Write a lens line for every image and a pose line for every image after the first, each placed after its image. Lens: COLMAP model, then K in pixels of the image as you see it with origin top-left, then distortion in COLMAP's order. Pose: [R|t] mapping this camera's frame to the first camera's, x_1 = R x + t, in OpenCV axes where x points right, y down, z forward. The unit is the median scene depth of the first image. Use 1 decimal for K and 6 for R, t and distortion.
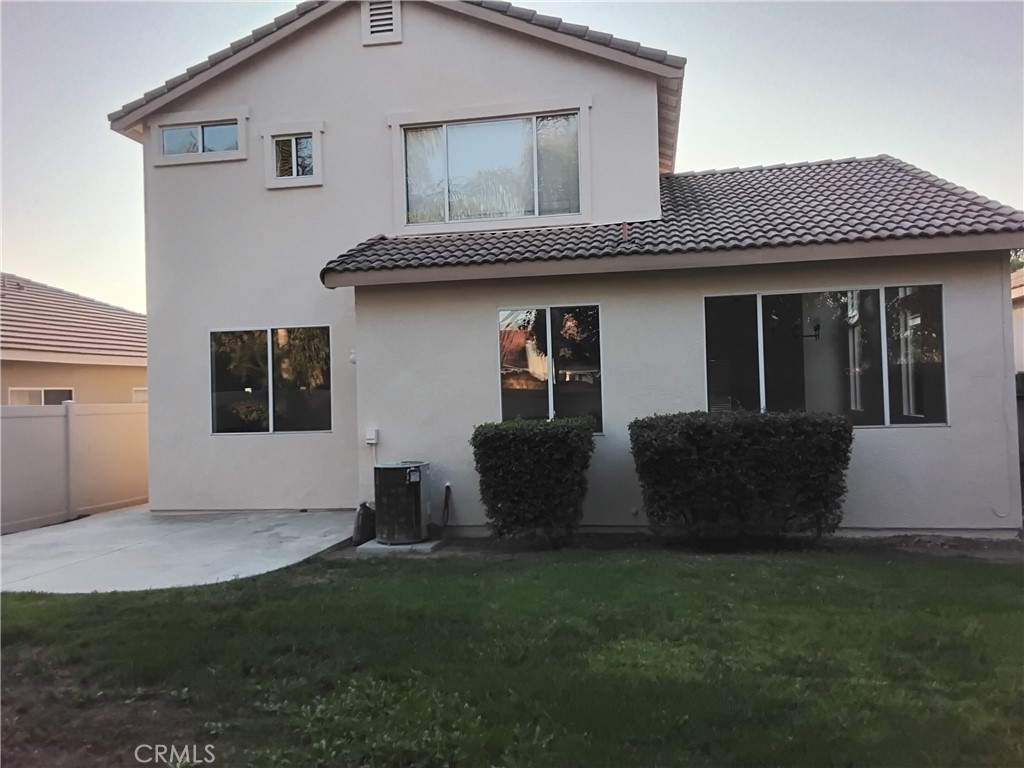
lens RADIAL K [[797.6, 0, 512.8], [0, 797.6, 384.1], [0, 0, 1]] dist [0.056202, -0.006033]
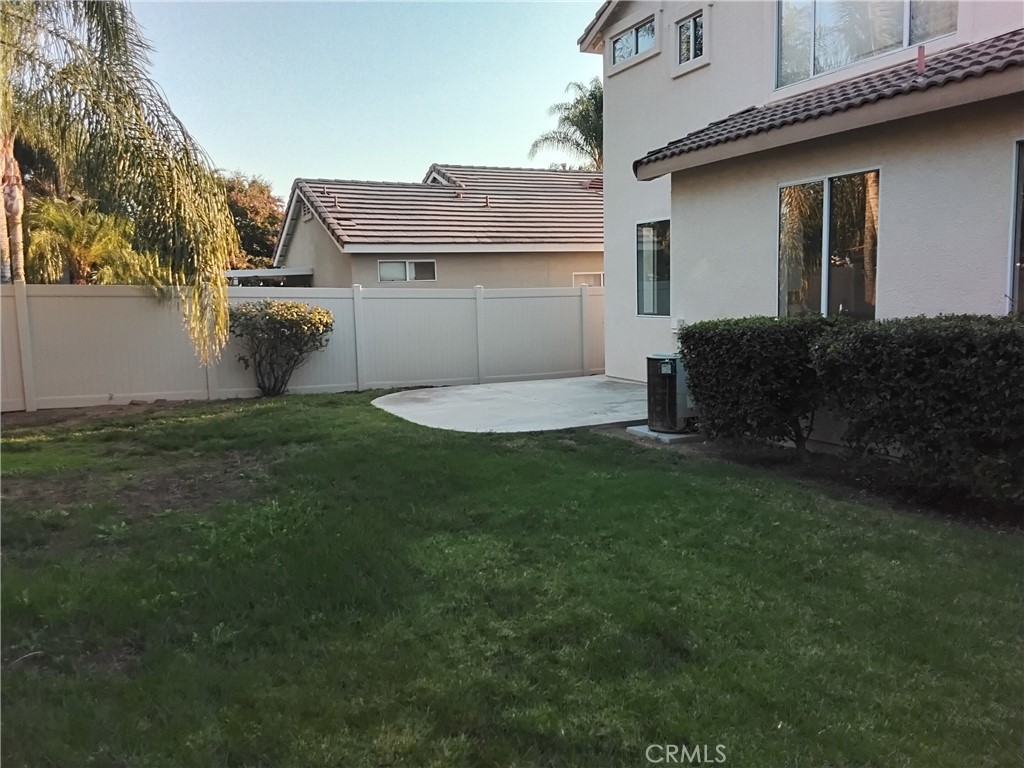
lens RADIAL K [[797.6, 0, 512.6], [0, 797.6, 381.6], [0, 0, 1]] dist [0.056202, -0.006033]
pose [[0.576788, 0.111867, -0.809198, 0.534851], [0.013963, 0.989084, 0.146688, -0.015852], [0.816774, -0.095907, 0.568930, 0.249559]]
